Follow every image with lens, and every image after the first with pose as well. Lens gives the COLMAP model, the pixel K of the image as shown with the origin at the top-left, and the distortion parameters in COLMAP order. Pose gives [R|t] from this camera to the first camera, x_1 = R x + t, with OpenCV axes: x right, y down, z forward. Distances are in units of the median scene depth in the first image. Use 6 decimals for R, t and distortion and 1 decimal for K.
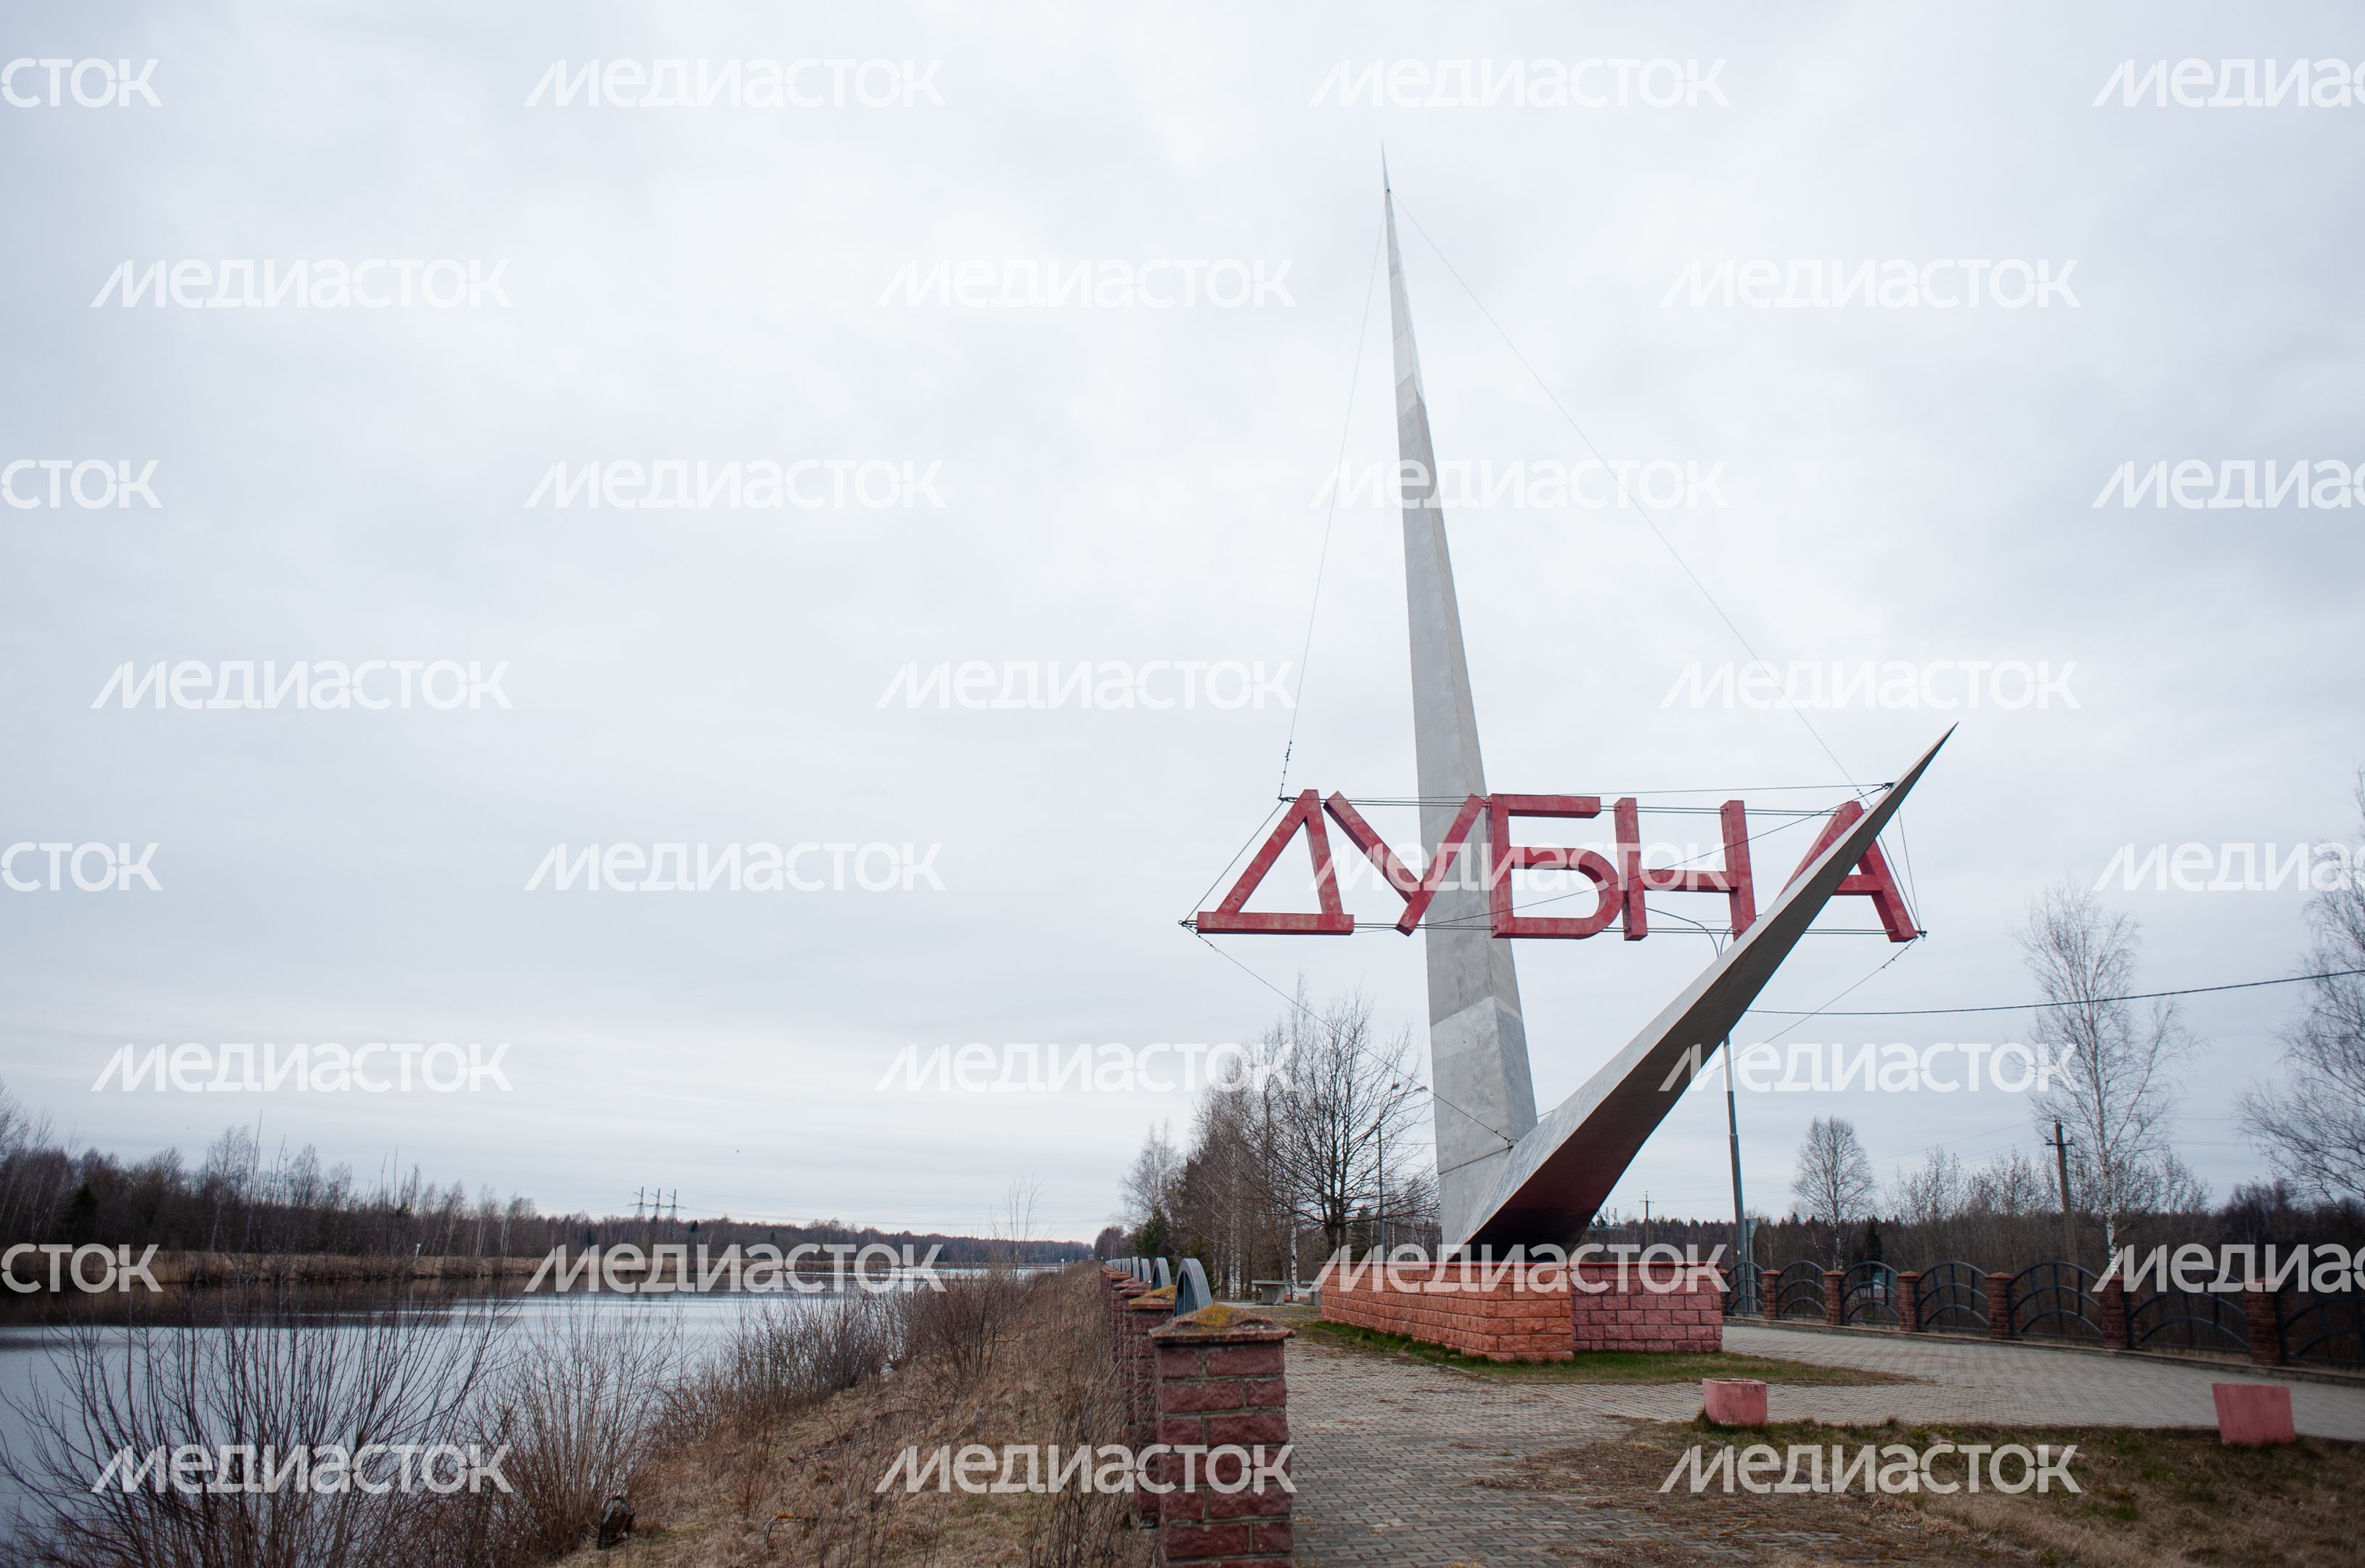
lens RADIAL K [[1688.6, 0, 1290.7], [0, 1688.6, 785.3], [0, 0, 1]] dist [-0.043330, -0.000366]
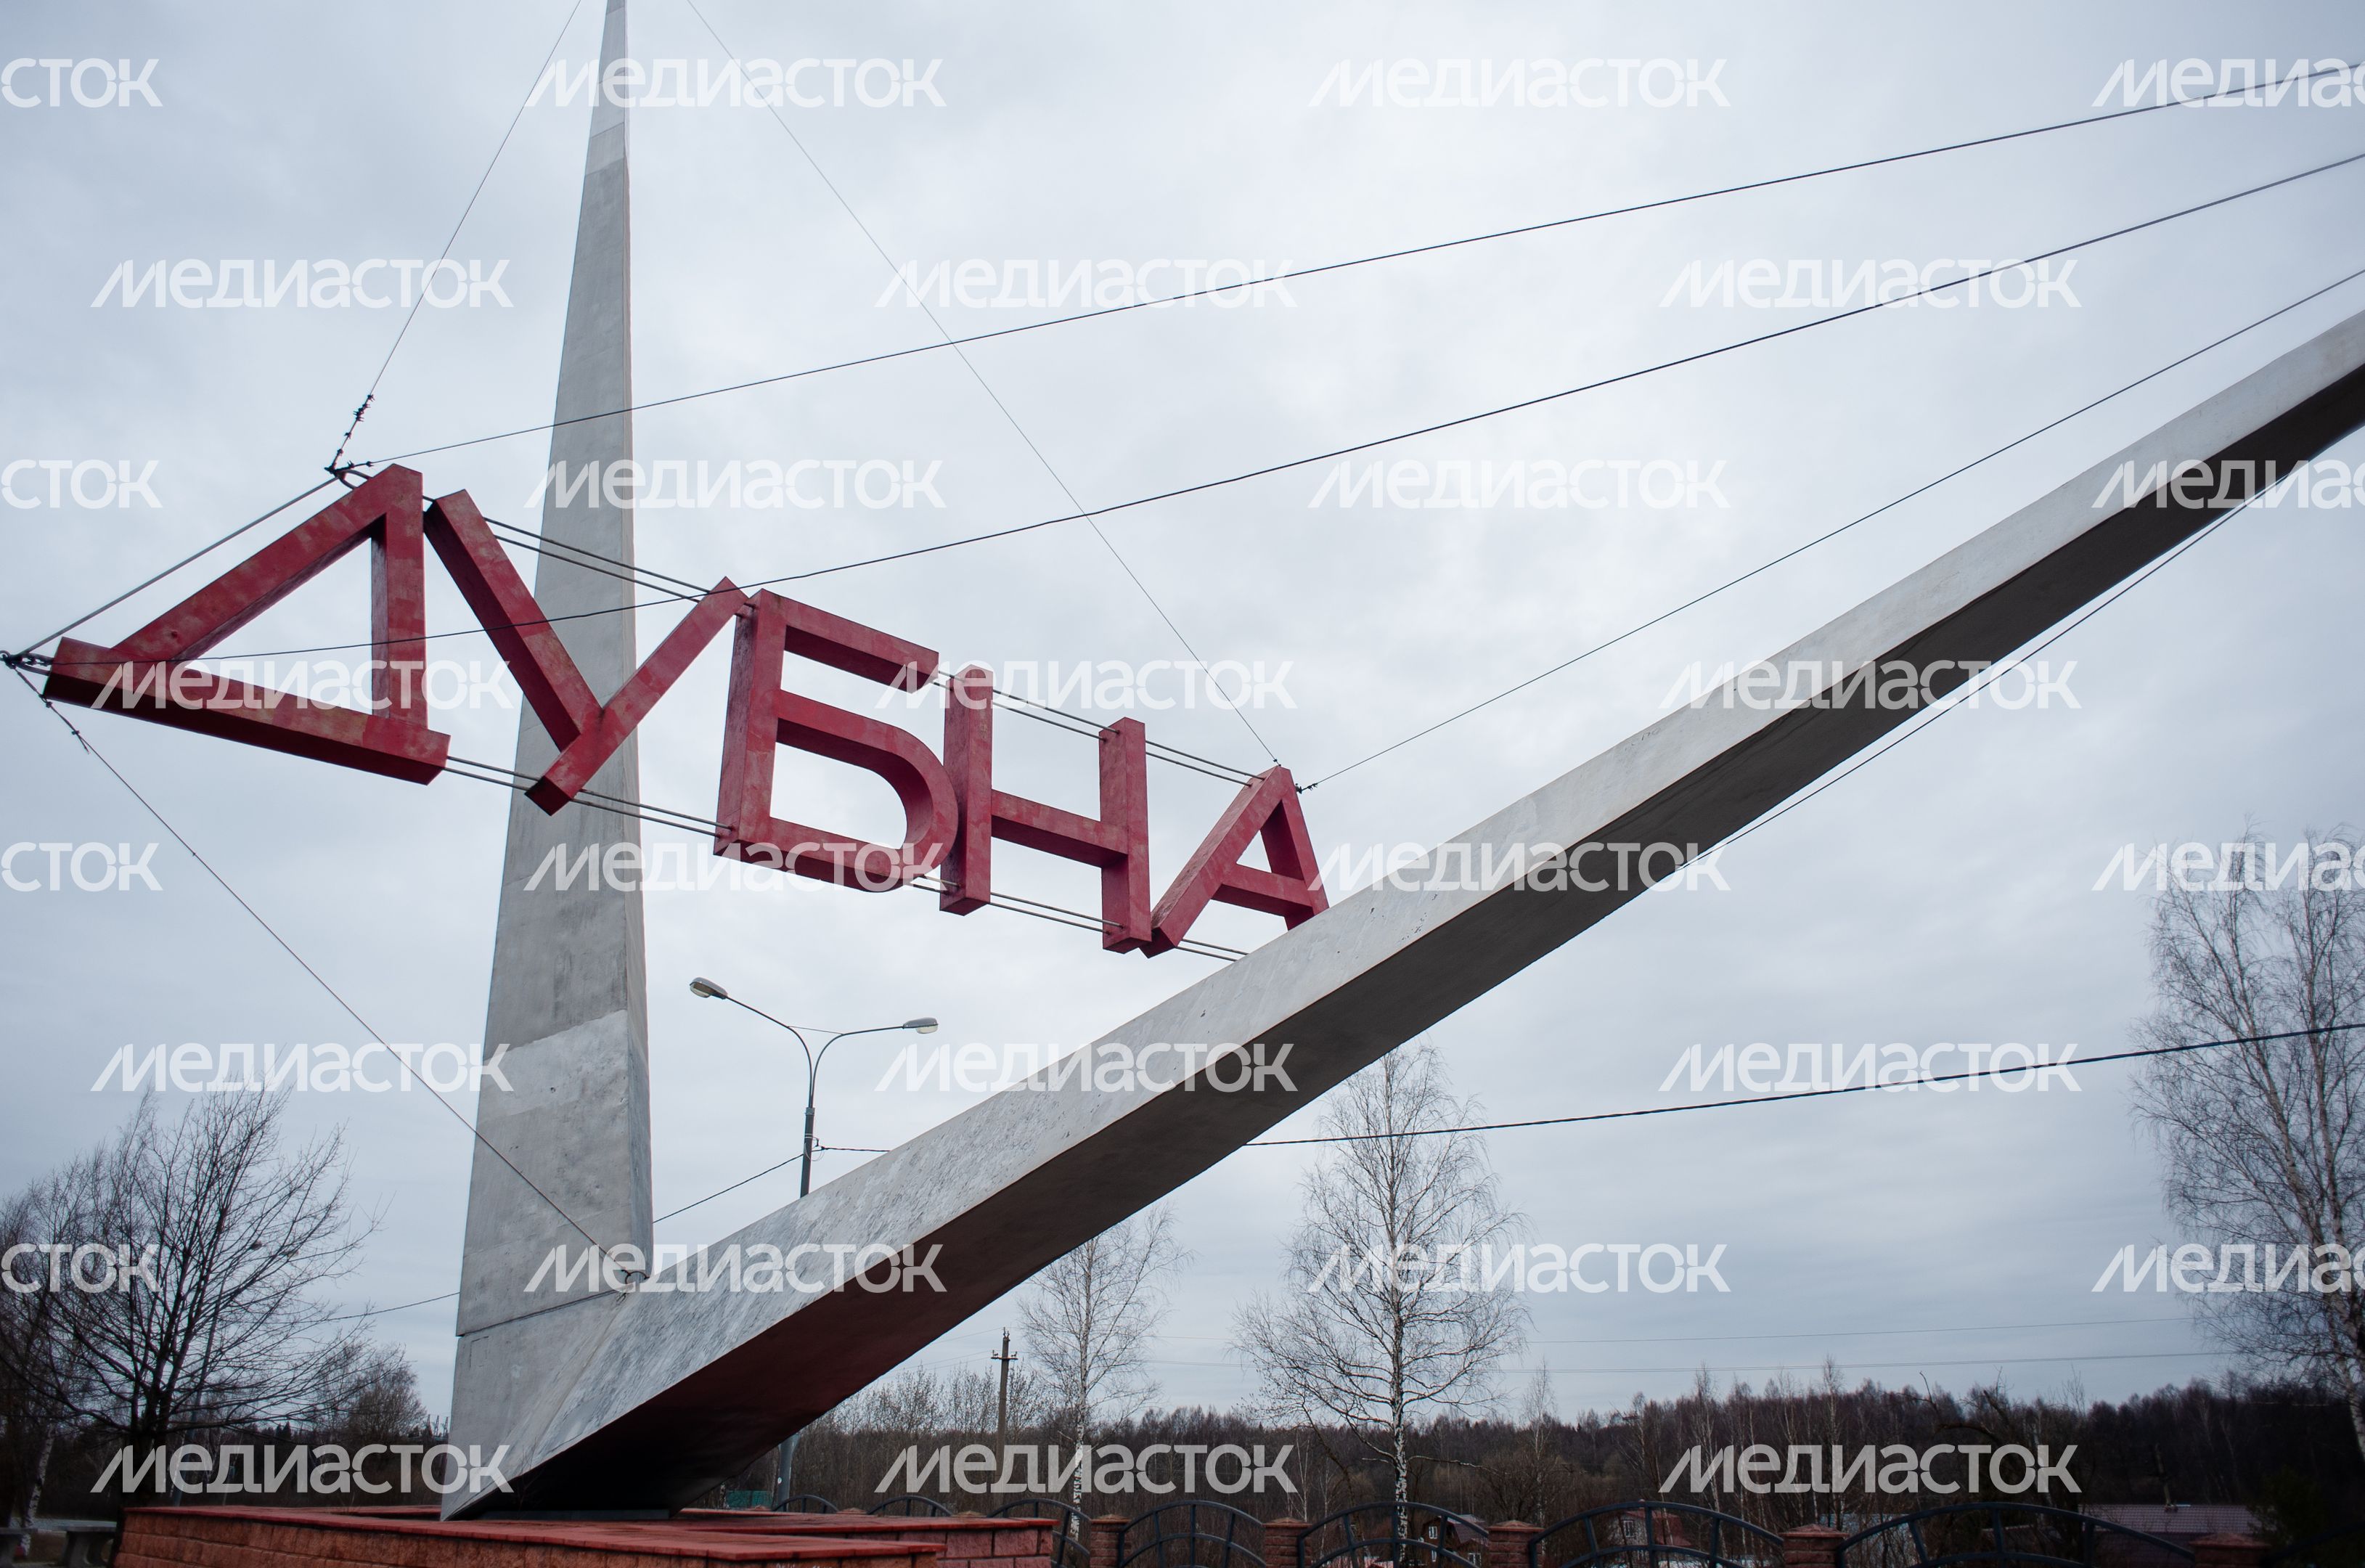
lens RADIAL K [[1609.9, 0, 1179.6], [0, 1609.9, 762.0], [0, 0, 1]] dist [-0.089536, 0.072248]
pose [[0.828612, 0.217385, 0.515894, -0.017010], [-0.138057, 0.972416, -0.188010, 0.120362], [-0.542534, 0.084565, 0.835767, 0.462637]]
